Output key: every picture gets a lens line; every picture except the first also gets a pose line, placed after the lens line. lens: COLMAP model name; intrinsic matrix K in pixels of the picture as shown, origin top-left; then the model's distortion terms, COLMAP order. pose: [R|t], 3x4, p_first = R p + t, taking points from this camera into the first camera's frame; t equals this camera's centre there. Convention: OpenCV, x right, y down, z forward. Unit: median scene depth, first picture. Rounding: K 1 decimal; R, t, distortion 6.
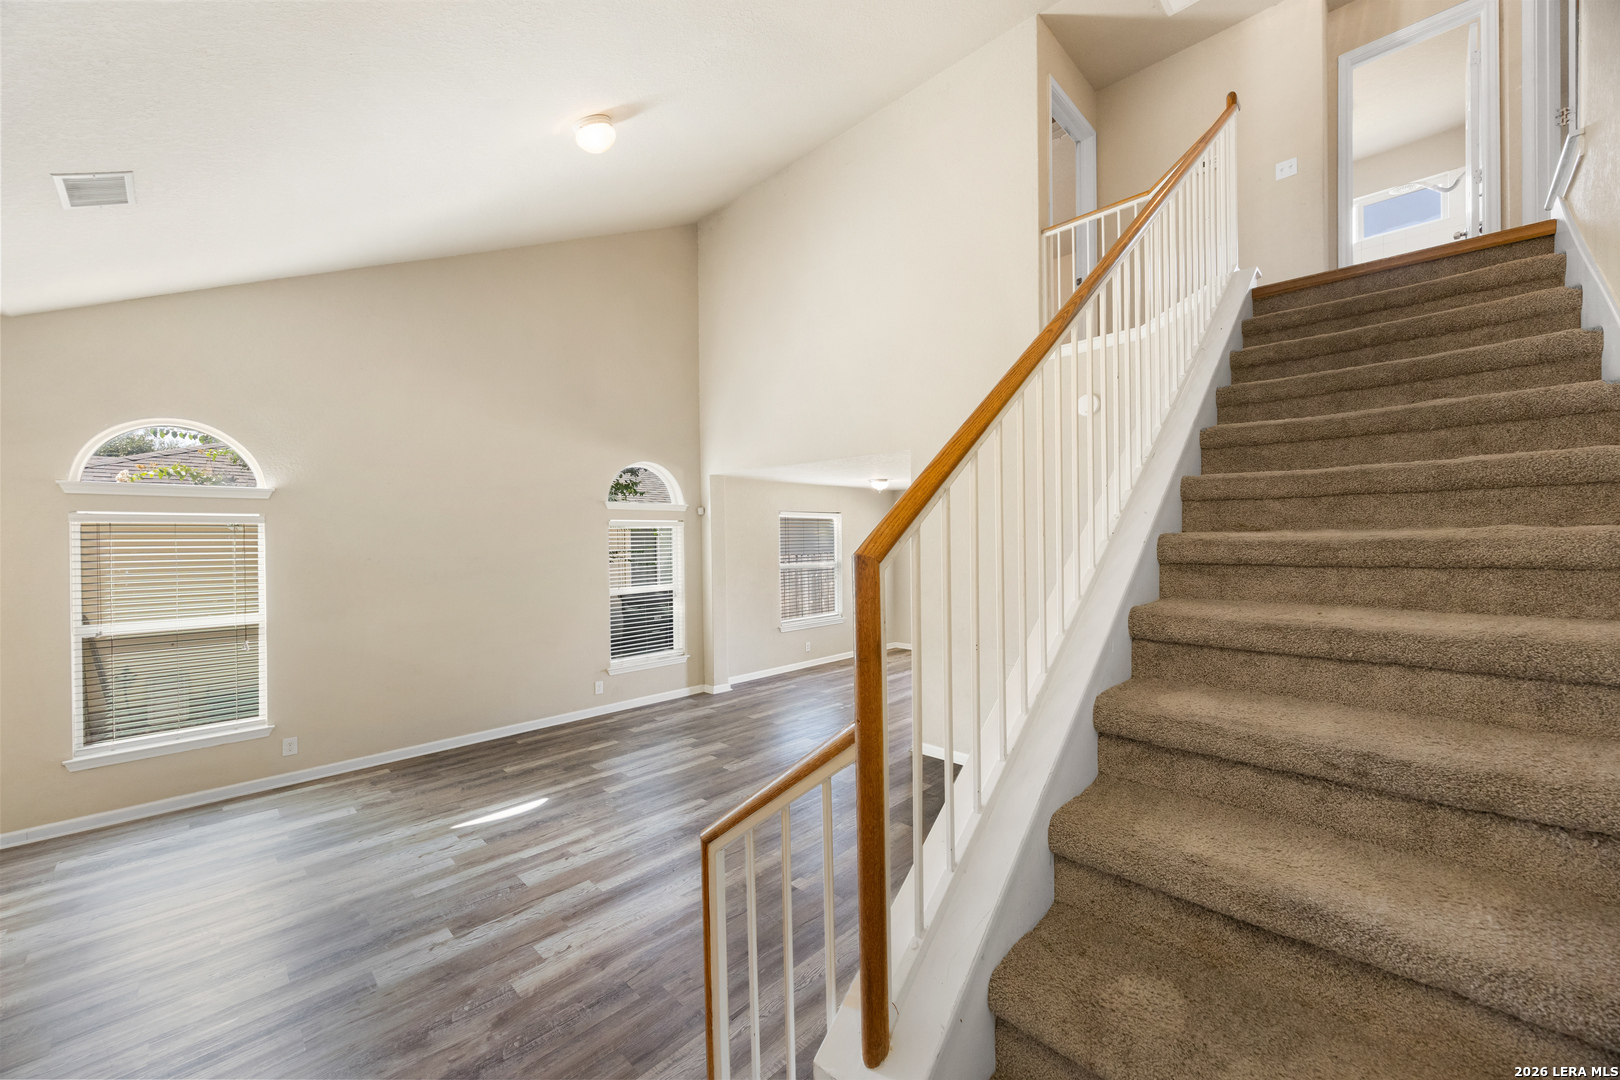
lens RADIAL K [[616.9, 0, 807.0], [0, 616.9, 537.0], [0, 0, 1]] dist [-0.000305, 0.000143]
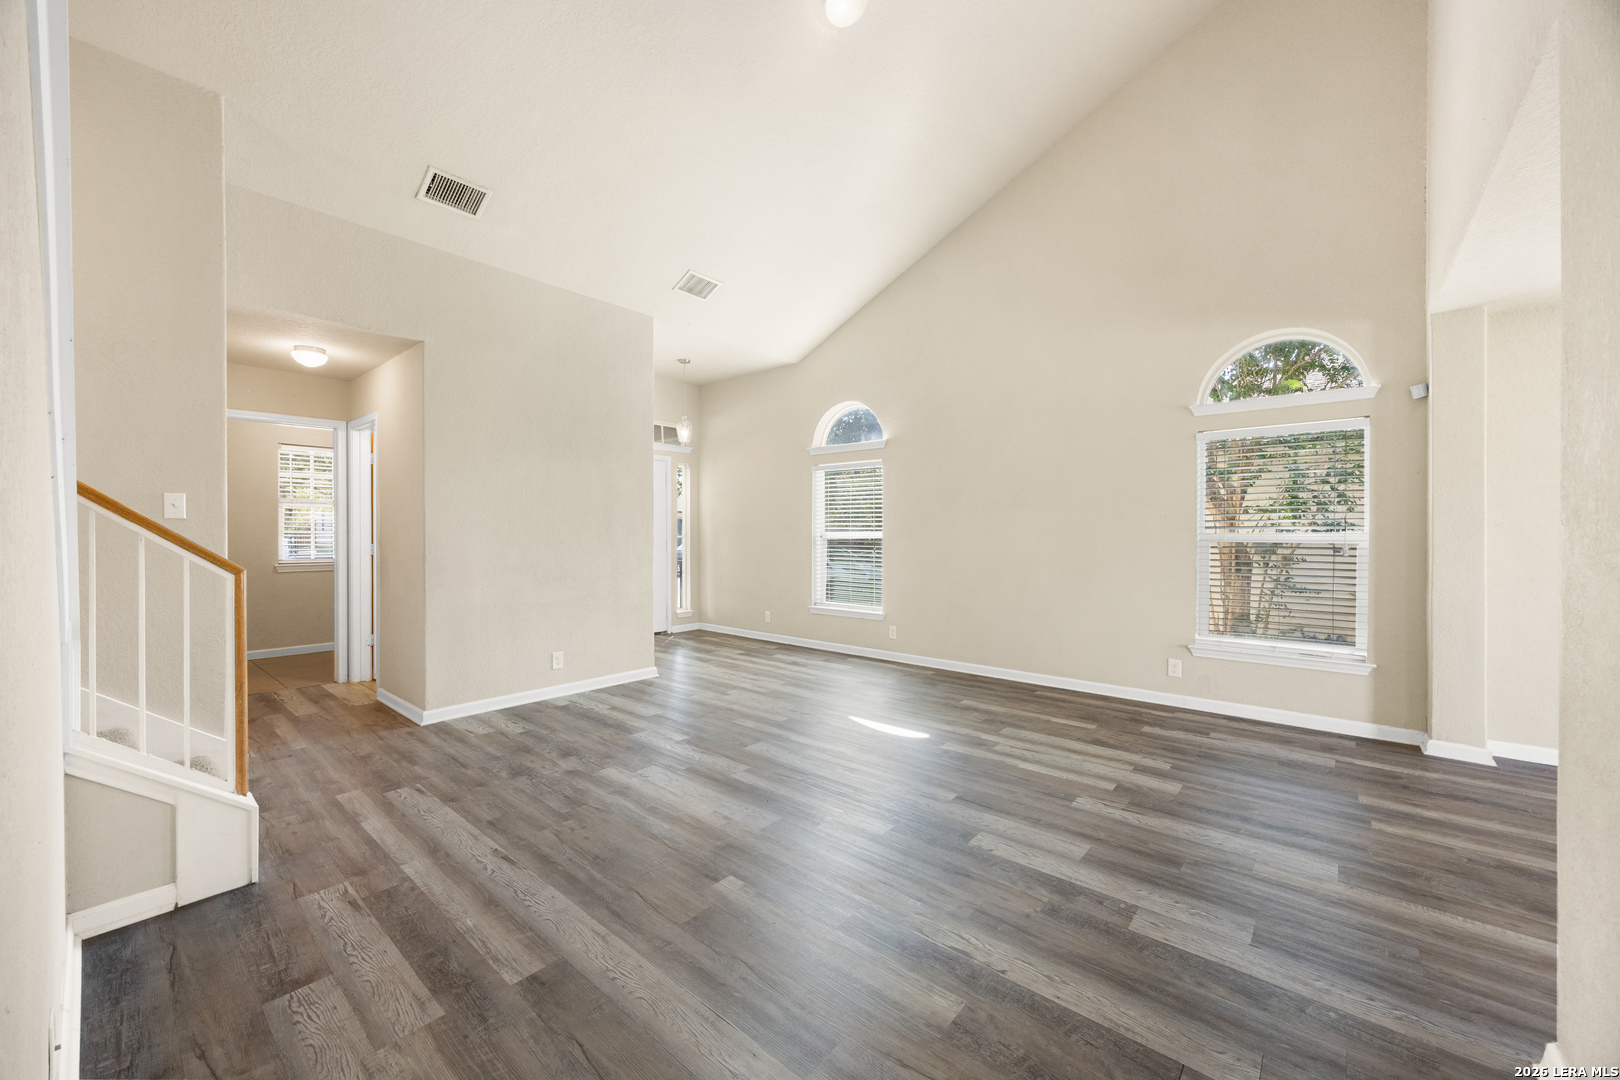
lens RADIAL K [[619.3, 0, 801.4], [0, 619.3, 533.0], [0, 0, 1]] dist [-0.001922, 0.000076]
pose [[0.063987, 0.015020, -0.997838, 0.489257], [0.002207, 0.999882, 0.015192, 0.106583], [0.997948, -0.003175, 0.063946, 0.733131]]
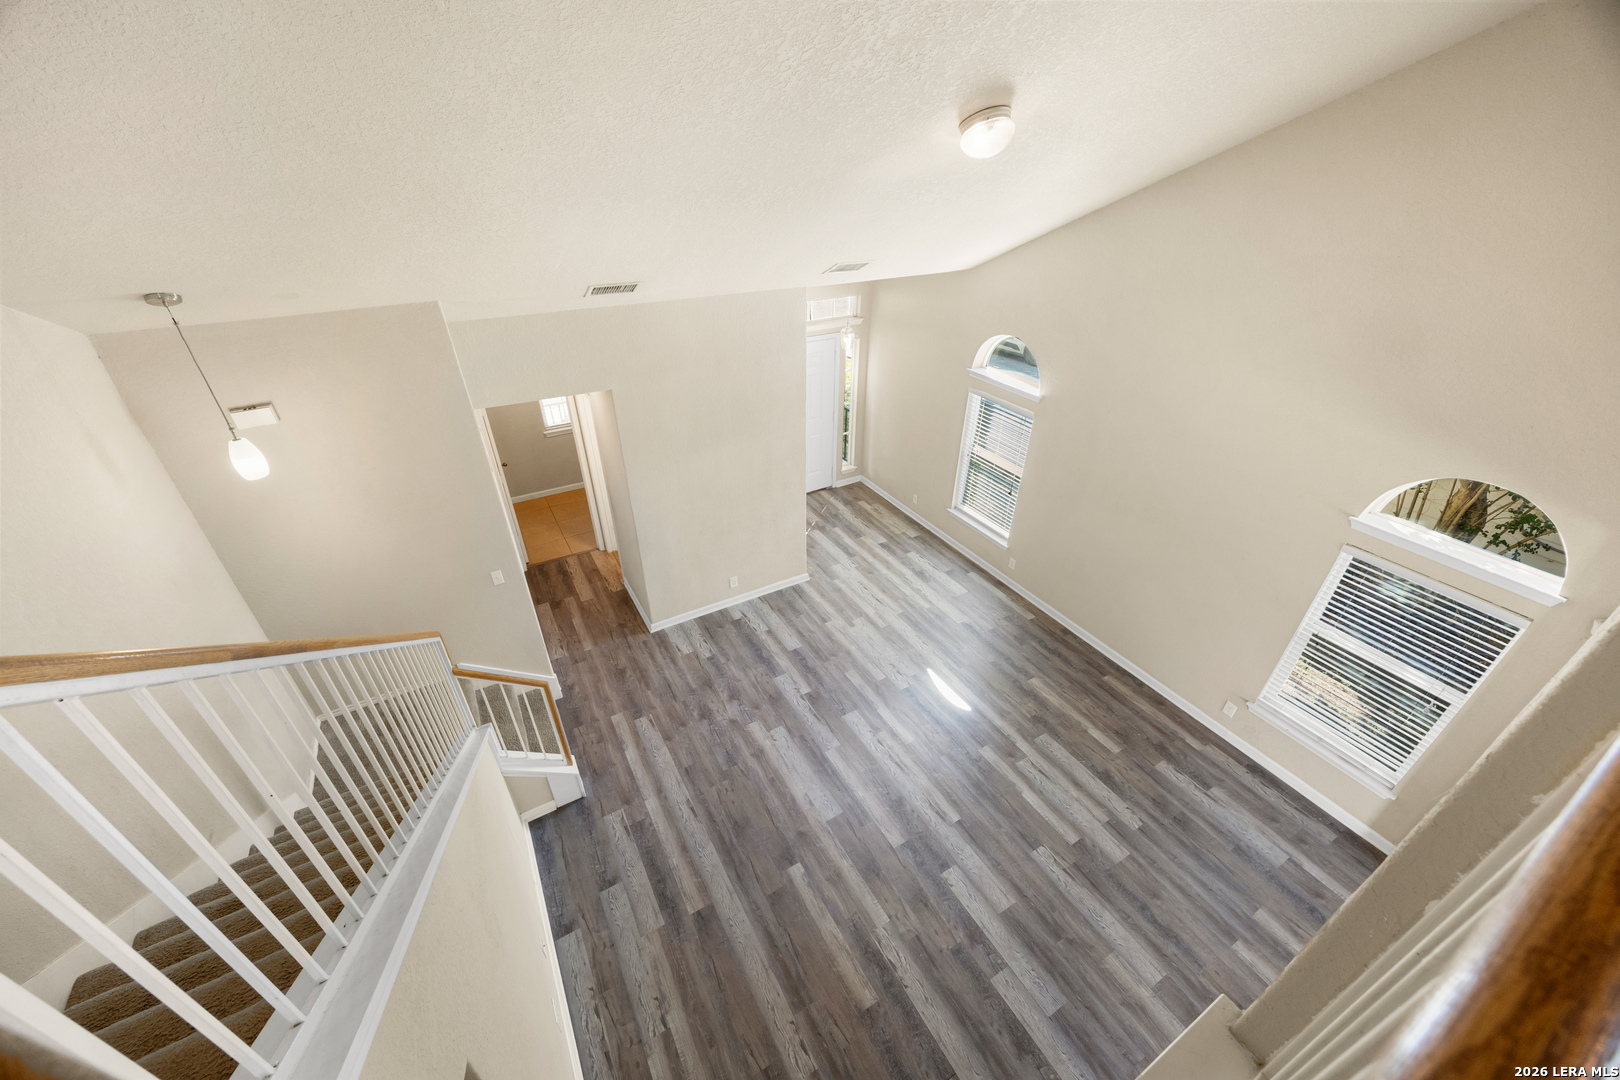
lens RADIAL K [[616.9, 0, 807.0], [0, 616.9, 537.0], [0, 0, 1]] dist [-0.000305, 0.000143]
pose [[-0.261878, 0.524910, -0.809870, 0.485098], [0.002127, 0.839467, 0.543406, -0.542949], [0.965099, 0.140583, -0.220954, 0.857736]]
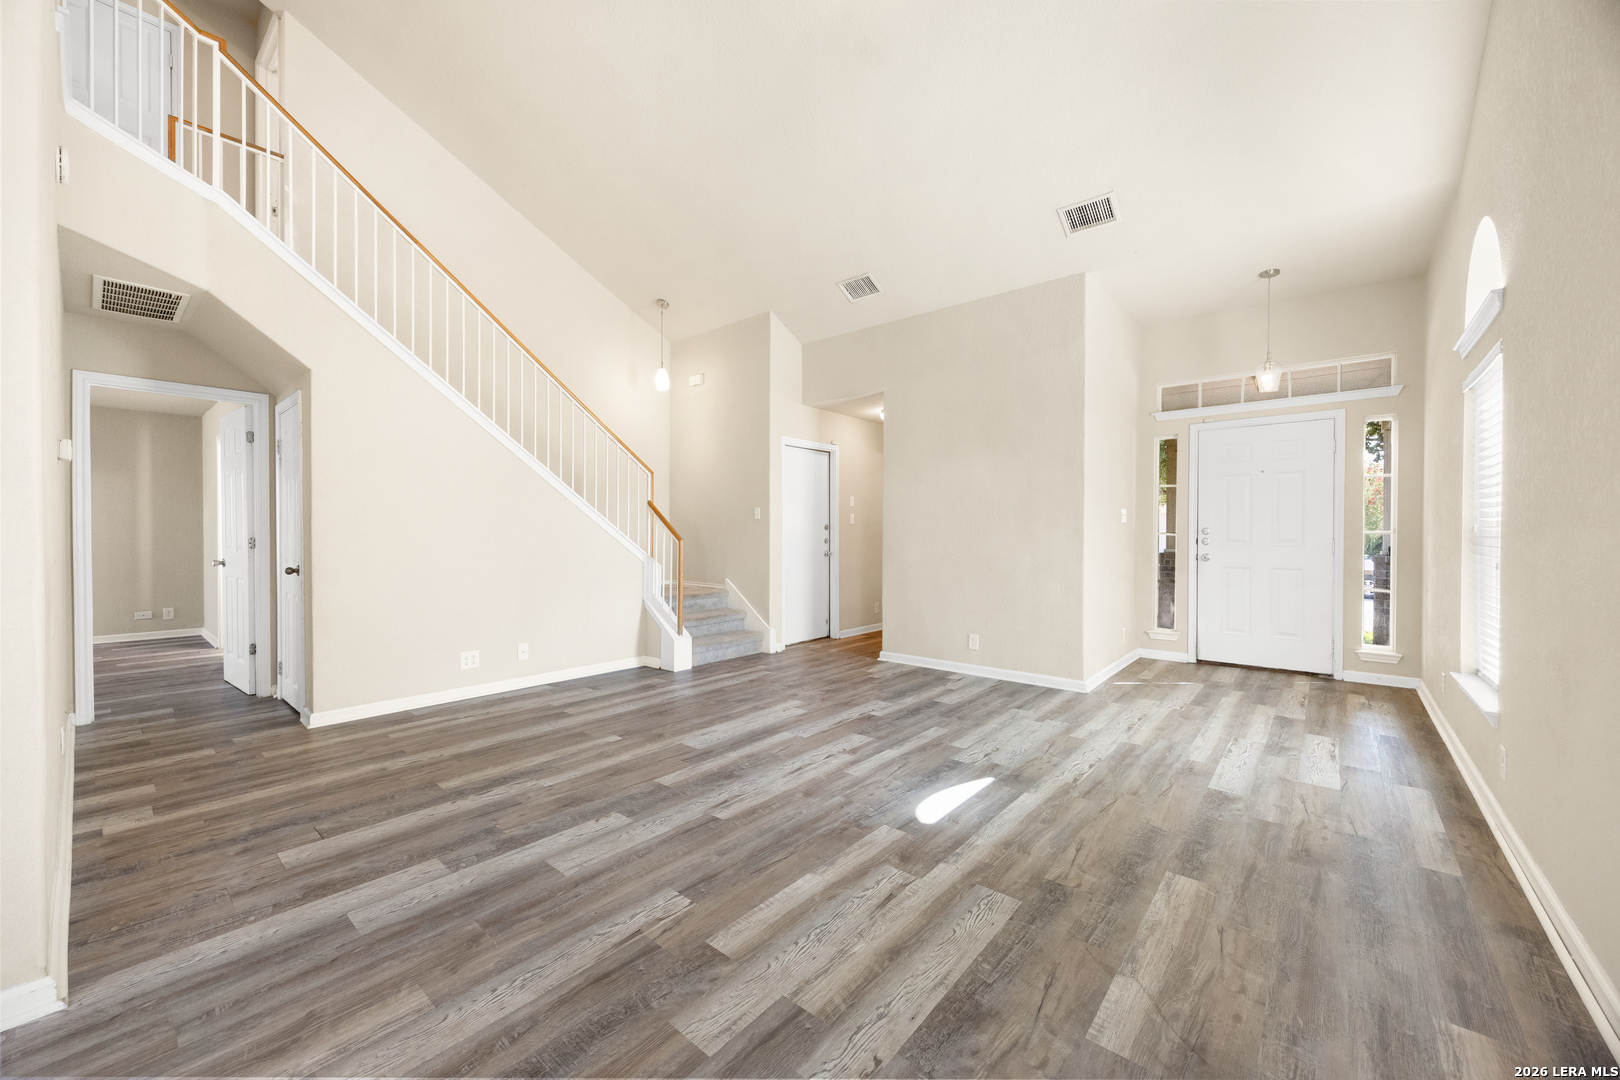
lens RADIAL K [[616.9, 0, 807.0], [0, 616.9, 537.0], [0, 0, 1]] dist [-0.000305, 0.000143]
pose [[-0.997051, 0.010948, -0.075957, -0.198593], [0.010802, 0.999939, 0.002333, 0.138176], [0.075978, 0.001506, -0.997108, 1.516378]]
